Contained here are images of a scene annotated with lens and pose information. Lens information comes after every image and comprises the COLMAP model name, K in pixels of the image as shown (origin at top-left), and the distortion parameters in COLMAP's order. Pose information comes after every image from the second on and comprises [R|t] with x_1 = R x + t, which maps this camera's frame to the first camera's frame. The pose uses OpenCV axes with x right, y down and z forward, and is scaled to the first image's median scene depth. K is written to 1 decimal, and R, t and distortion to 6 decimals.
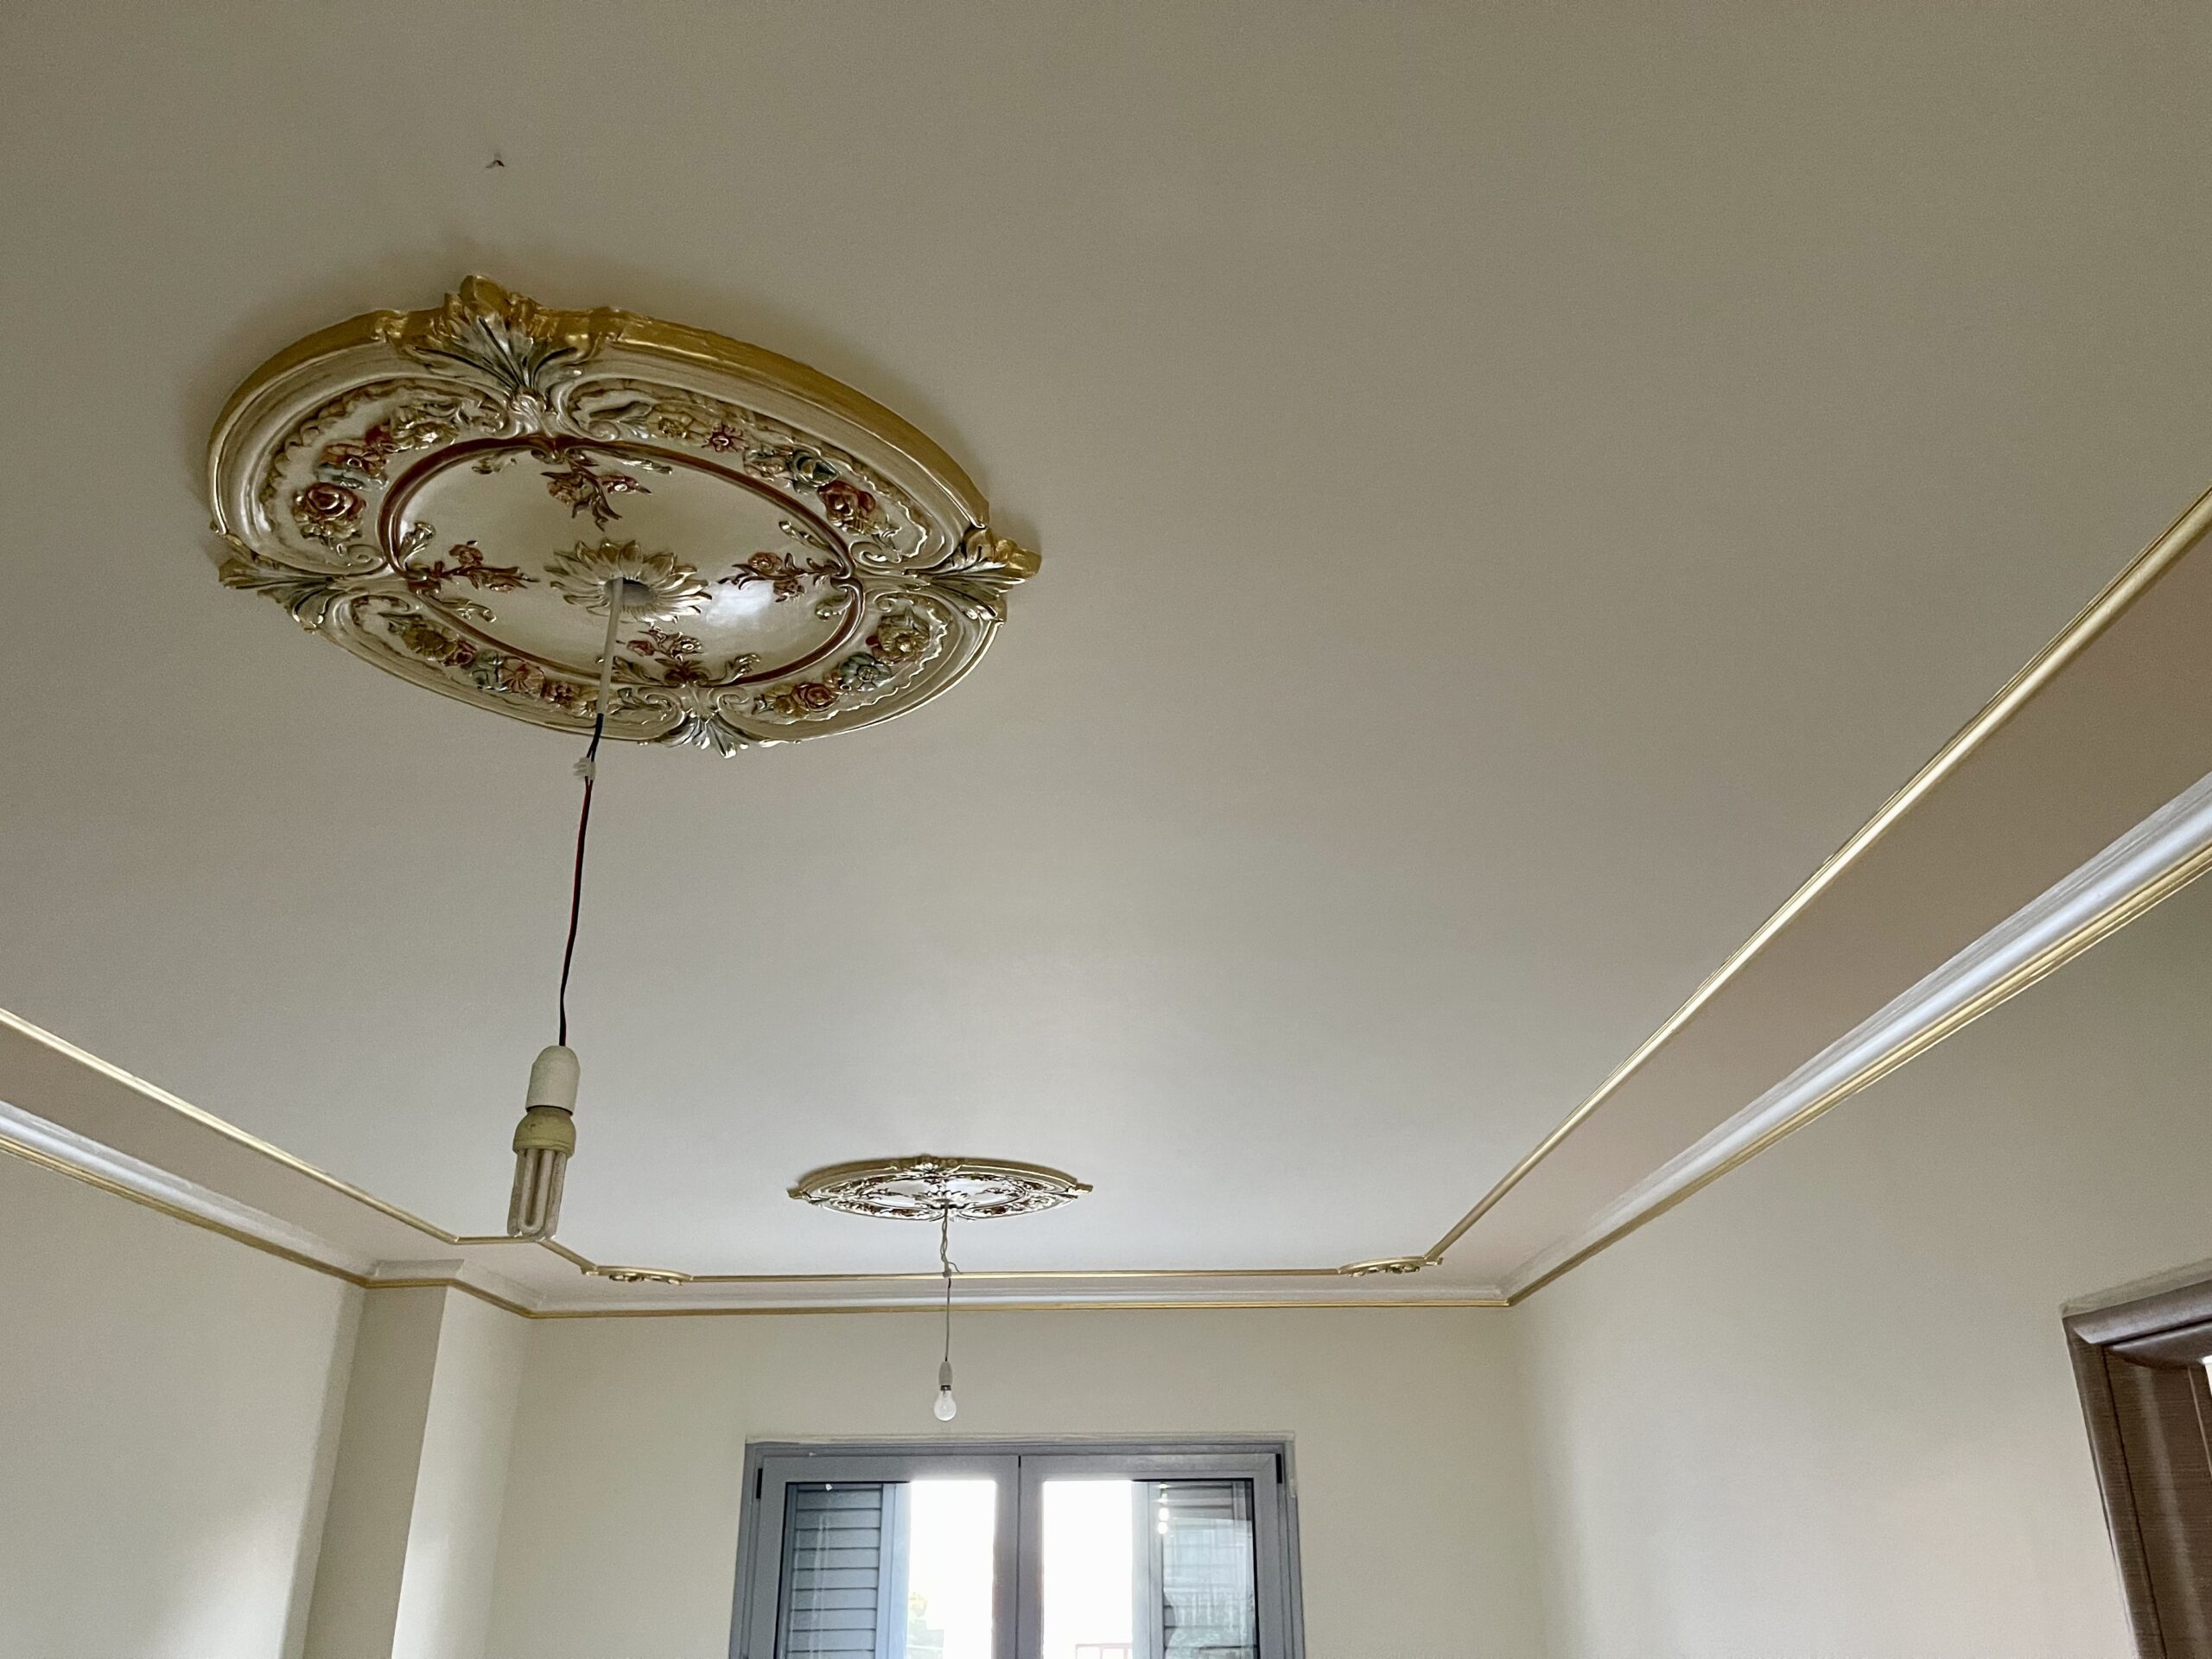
lens RADIAL K [[1664.6, 0, 1093.2], [0, 1664.6, 822.8], [0, 0, 1]] dist [0.051903, -0.041412]
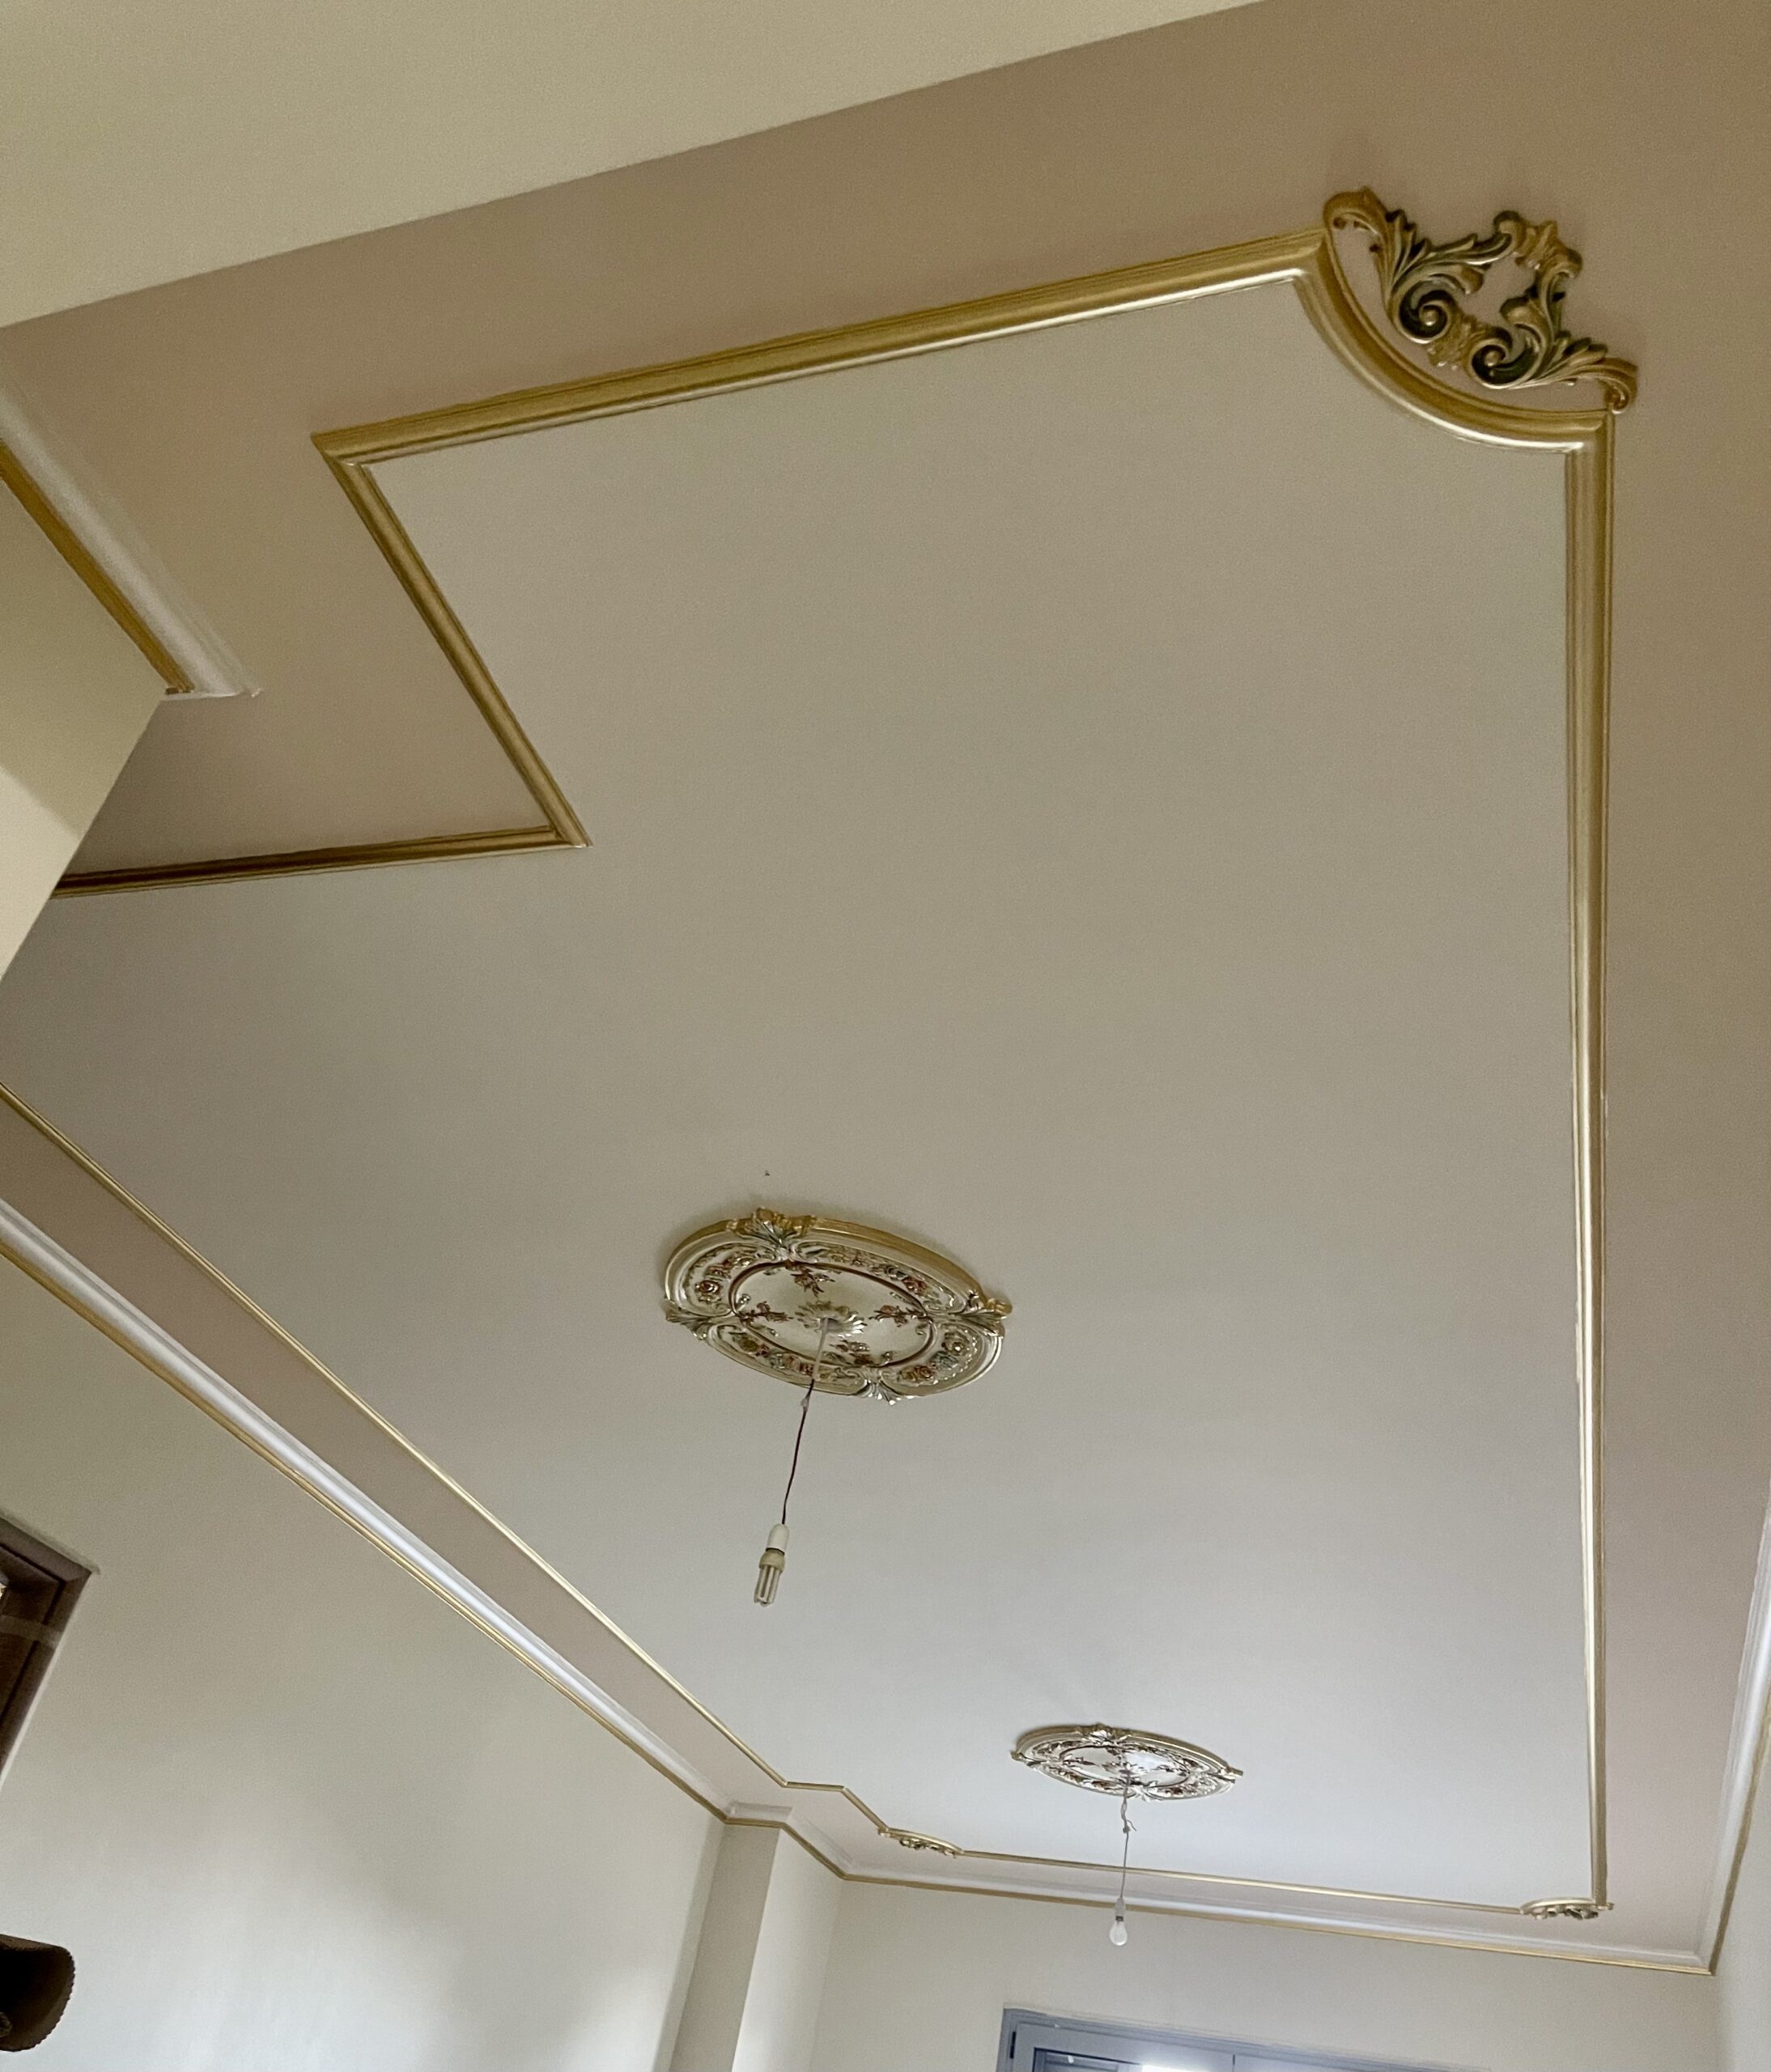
lens RADIAL K [[1694.8, 0, 883.5], [0, 1694.8, 1052.0], [0, 0, 1]] dist [0.019453, -0.012376]
pose [[0.940327, -0.053053, -0.336112, 0.525724], [-0.037492, 0.965603, -0.257303, 0.083579], [0.338202, 0.254550, 0.905993, -1.026500]]
